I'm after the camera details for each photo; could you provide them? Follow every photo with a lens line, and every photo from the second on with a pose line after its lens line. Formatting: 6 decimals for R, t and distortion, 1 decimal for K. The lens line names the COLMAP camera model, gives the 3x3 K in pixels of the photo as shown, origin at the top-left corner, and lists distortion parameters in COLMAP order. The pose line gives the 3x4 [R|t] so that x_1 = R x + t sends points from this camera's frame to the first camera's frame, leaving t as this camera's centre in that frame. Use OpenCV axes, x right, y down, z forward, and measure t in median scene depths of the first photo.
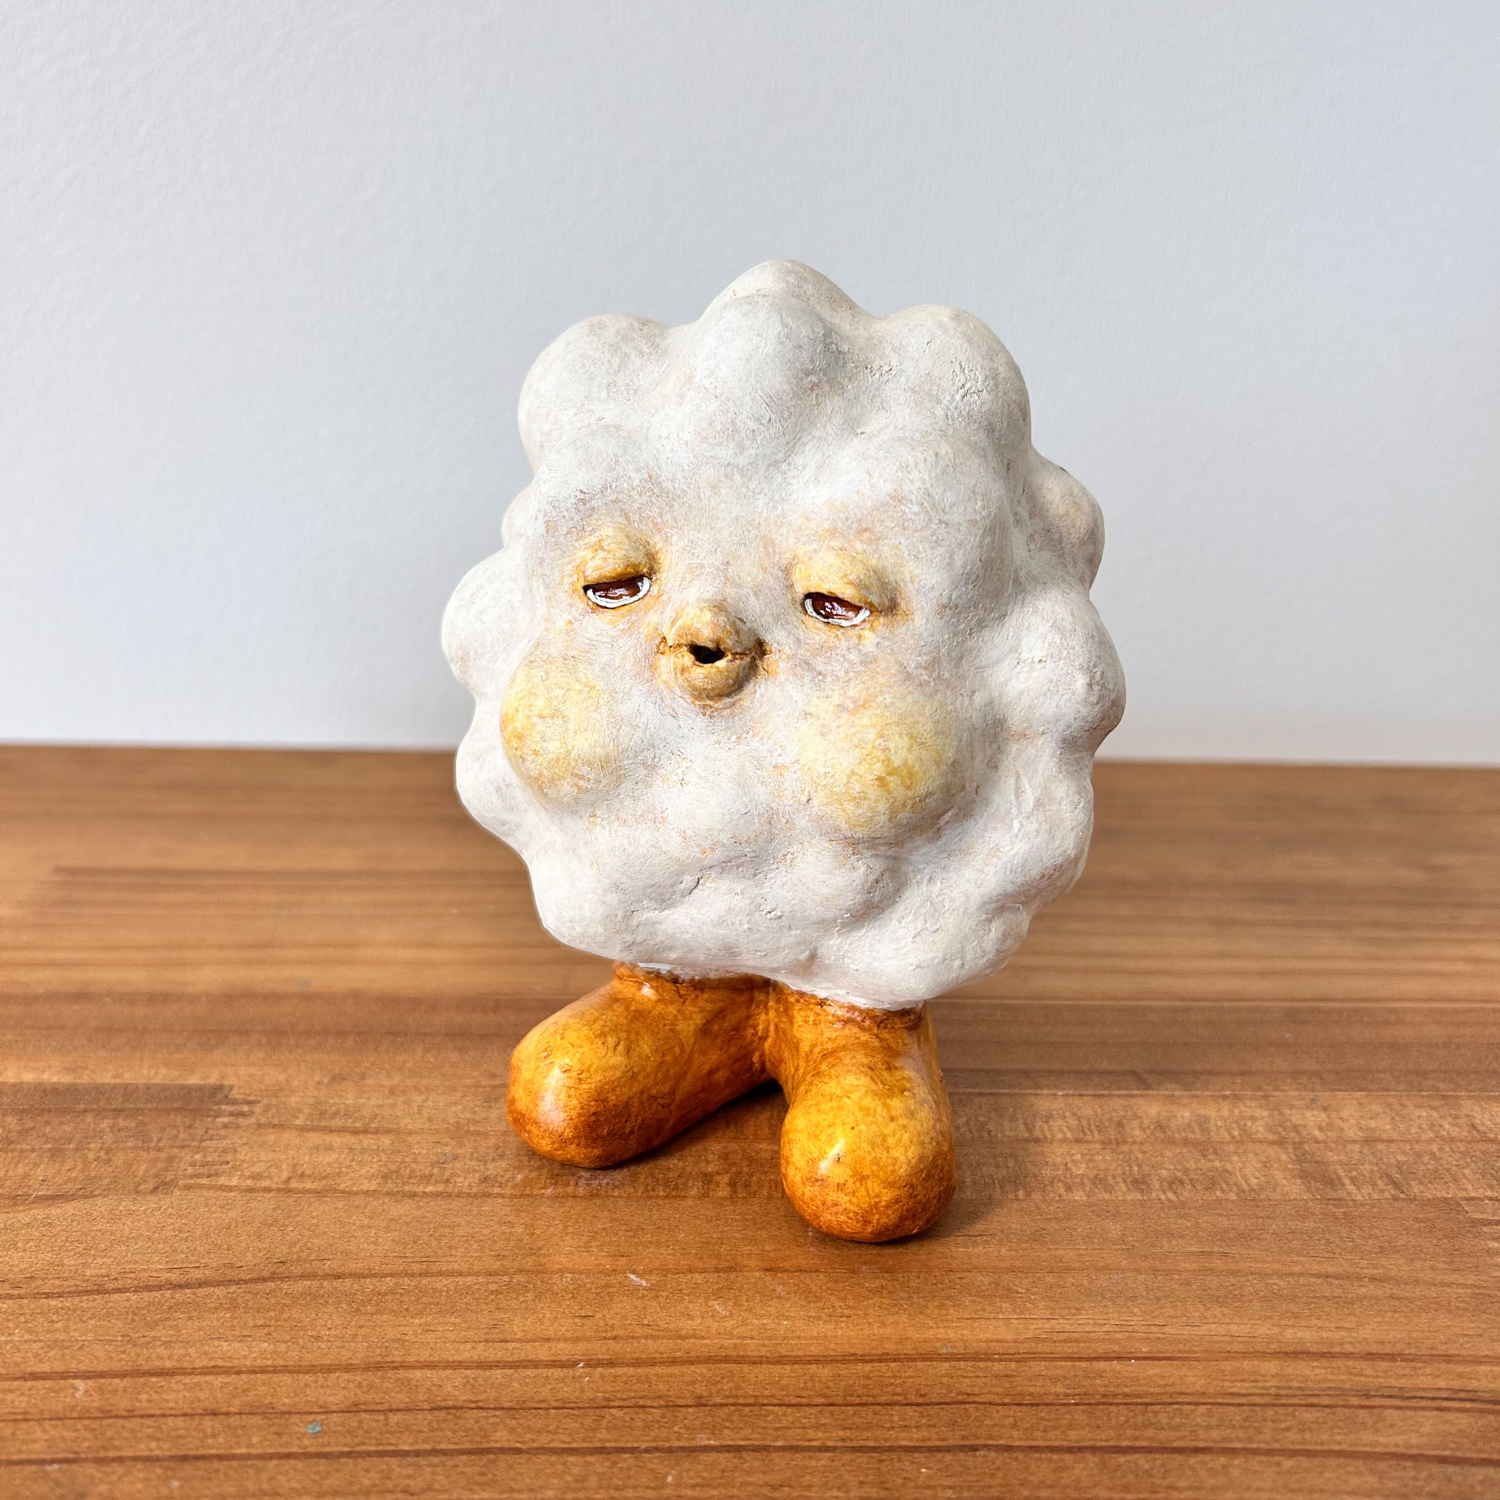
lens RADIAL K [[1576.9, 0, 751.9], [0, 1576.9, 760.1], [0, 0, 1]] dist [-0.011214, 0.000000]
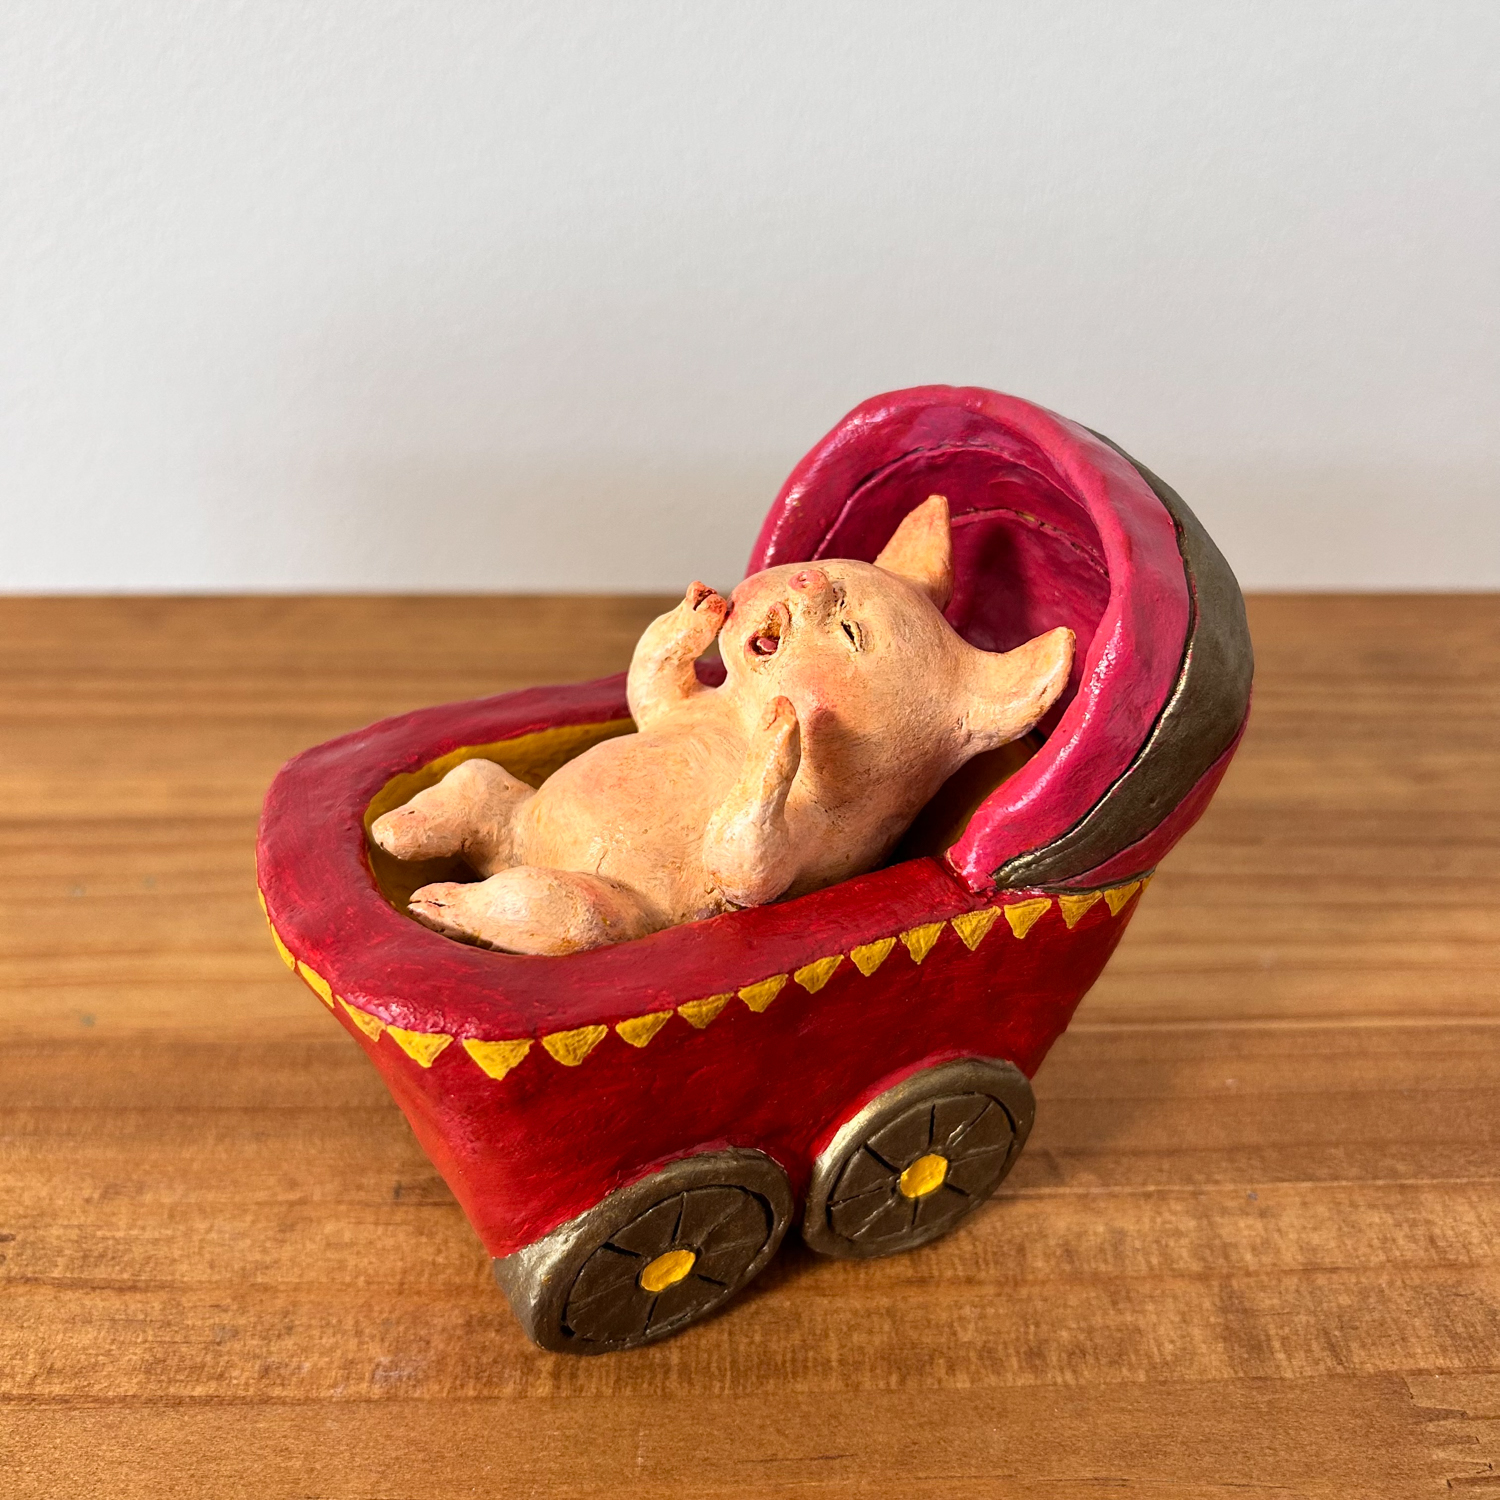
lens RADIAL K [[1576.9, 0, 747.7], [0, 1576.9, 761.2], [0, 0, 1]] dist [-0.011214, 0.000000]
pose [[0.999938, -0.010790, 0.002694, 0.086540], [0.009653, 0.962401, 0.271462, -0.261674], [-0.005522, -0.271420, 0.962445, 0.250632]]
